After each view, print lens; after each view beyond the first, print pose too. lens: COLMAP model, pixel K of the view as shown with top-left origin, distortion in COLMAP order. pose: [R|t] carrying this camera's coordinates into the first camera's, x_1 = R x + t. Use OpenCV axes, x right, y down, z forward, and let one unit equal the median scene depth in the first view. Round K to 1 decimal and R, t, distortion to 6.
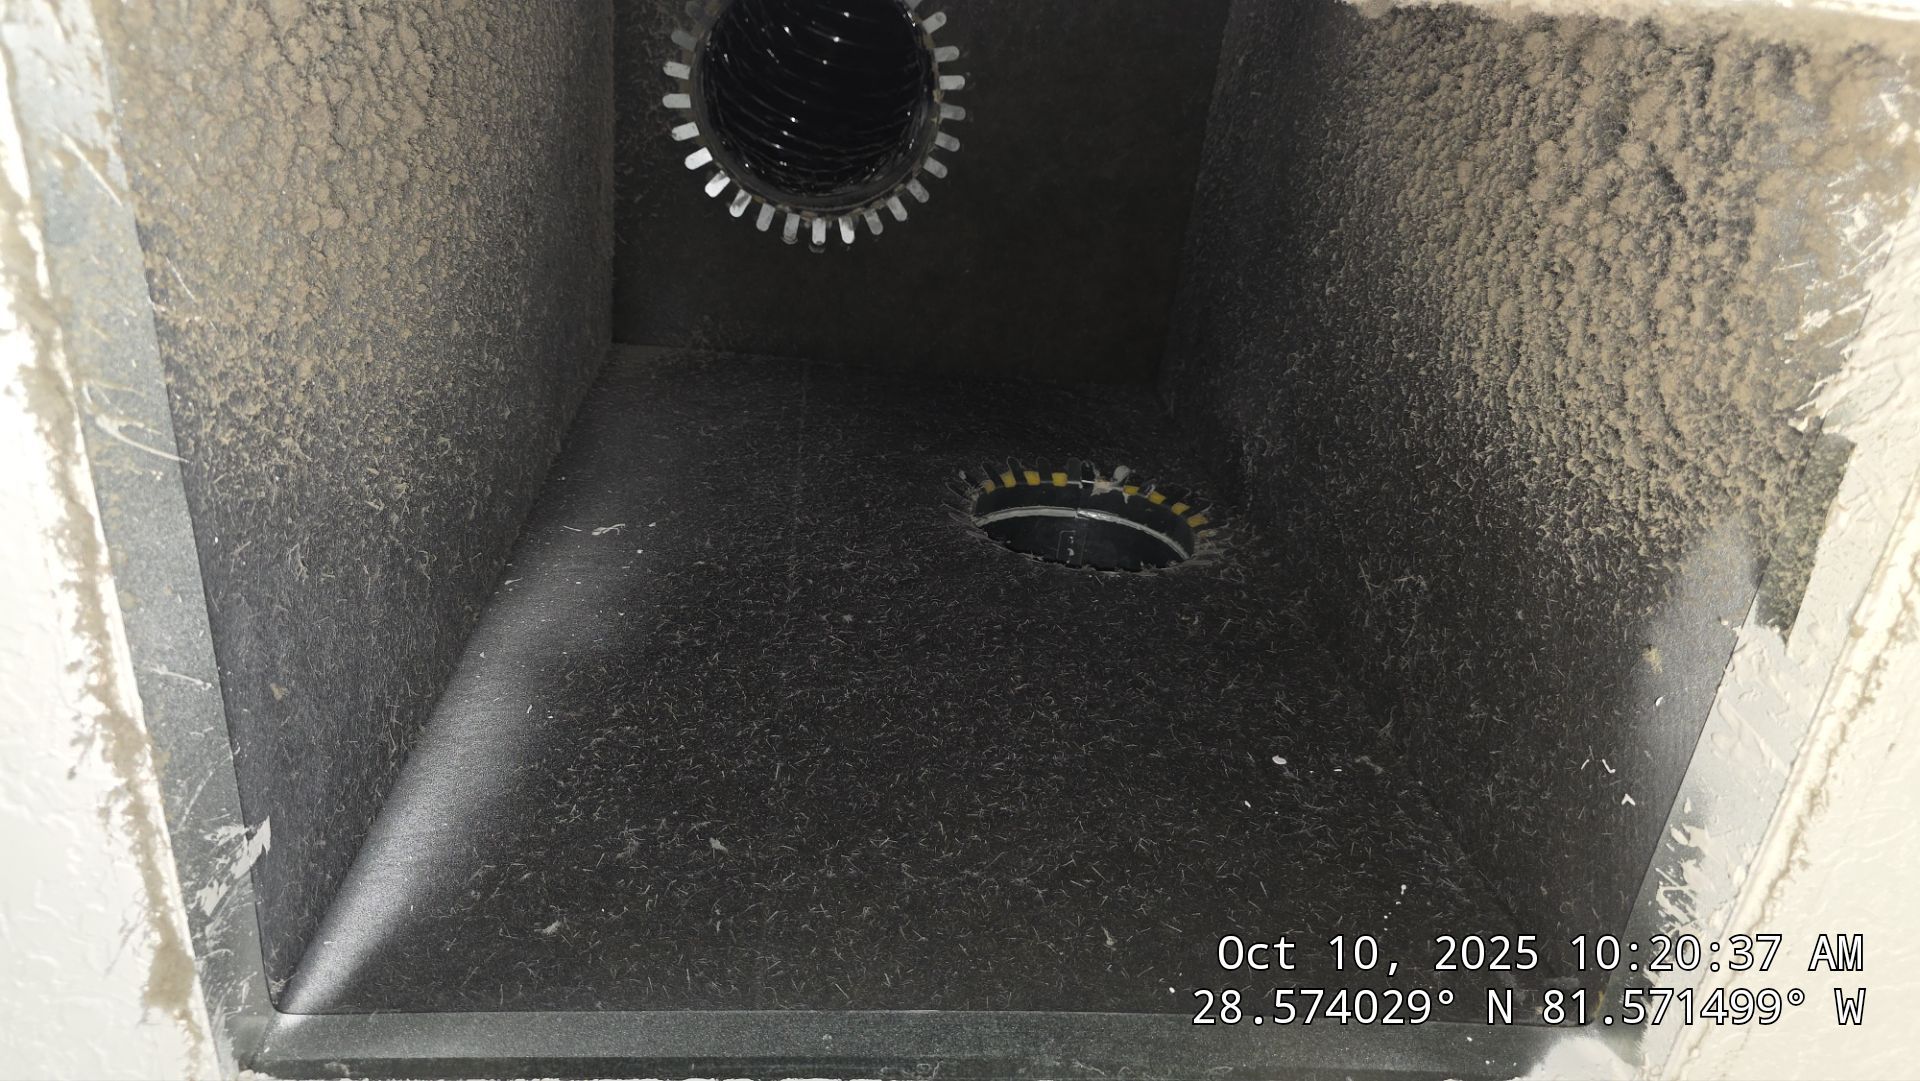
lens RADIAL K [[1293.0, 0, 971.1], [0, 1293.0, 536.8], [0, 0, 1]] dist [0.001360, -0.000191]
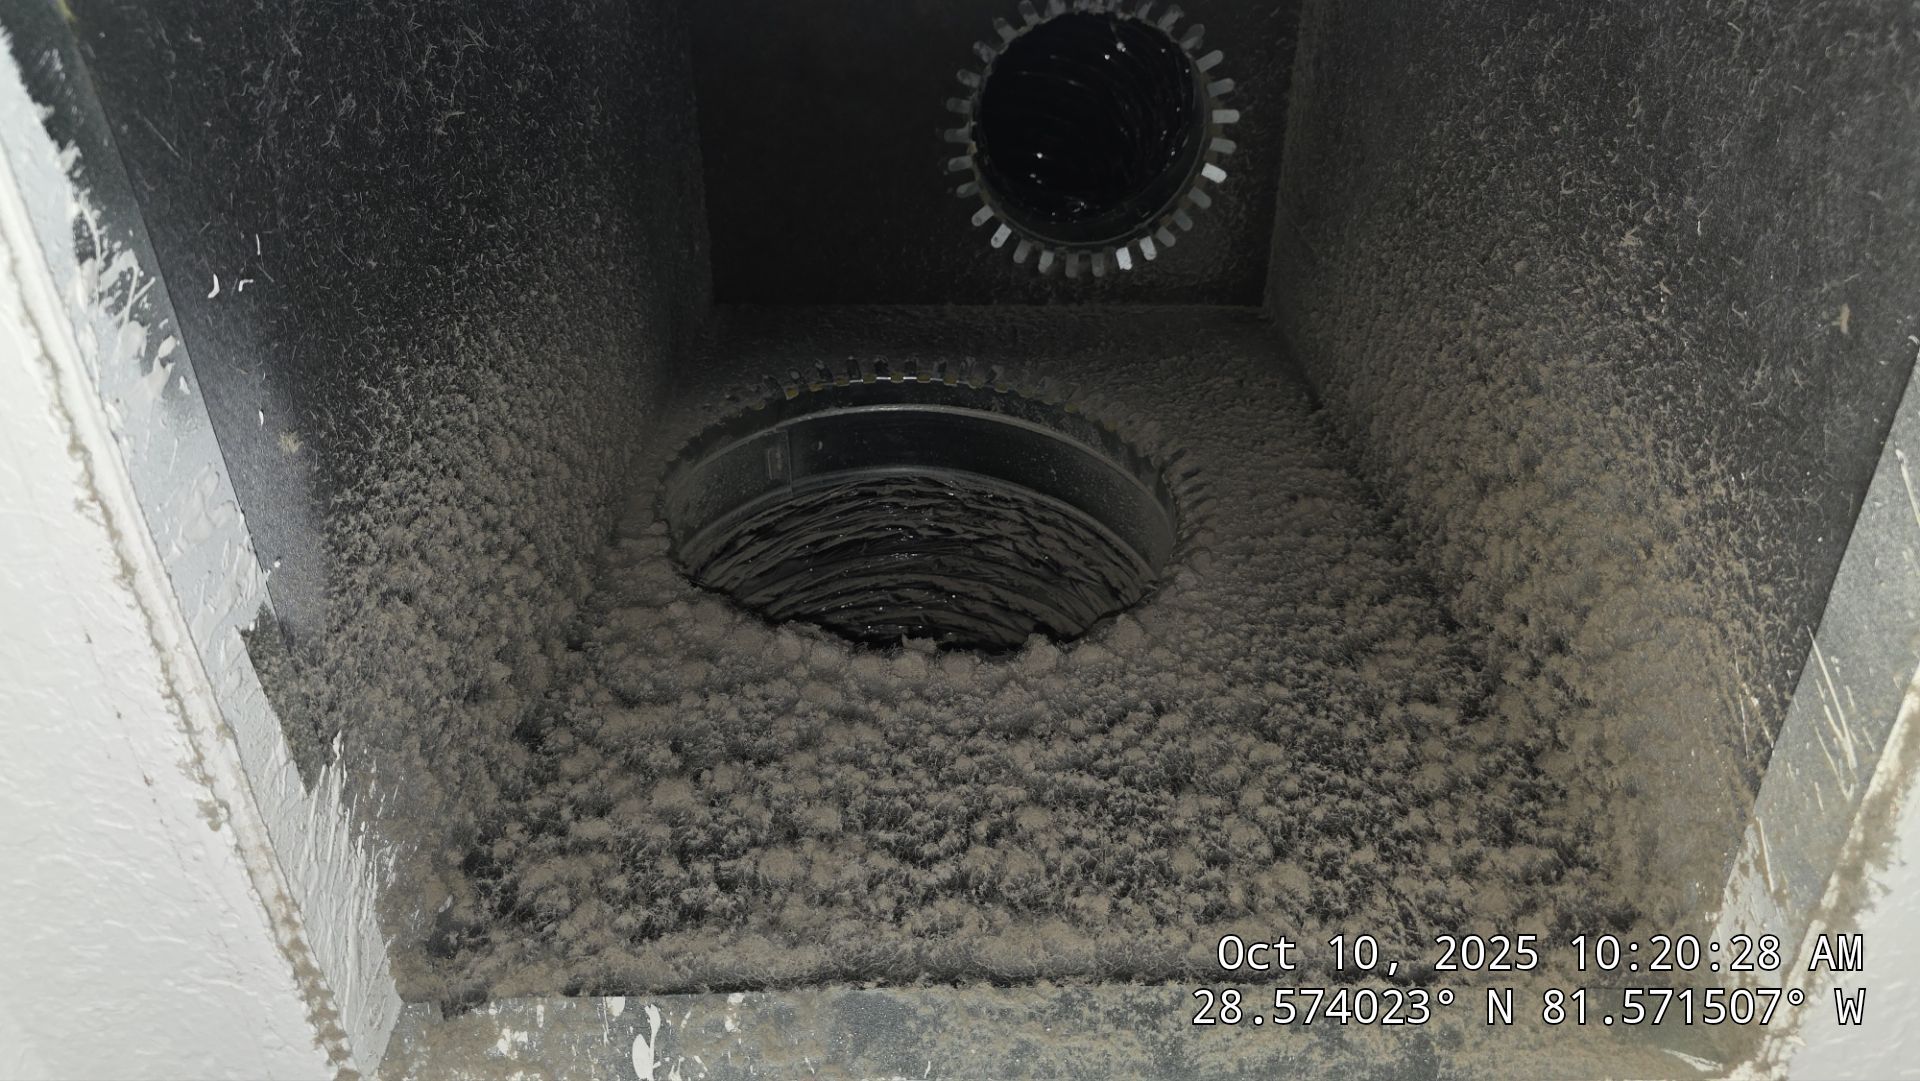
lens RADIAL K [[1293.0, 0, 971.1], [0, 1293.0, 536.8], [0, 0, 1]] dist [0.001360, -0.000191]
pose [[-0.989523, 0.141195, -0.030129, 0.131314], [-0.055632, -0.565478, -0.822885, 0.861591], [-0.133224, -0.812588, 0.567409, 0.462802]]
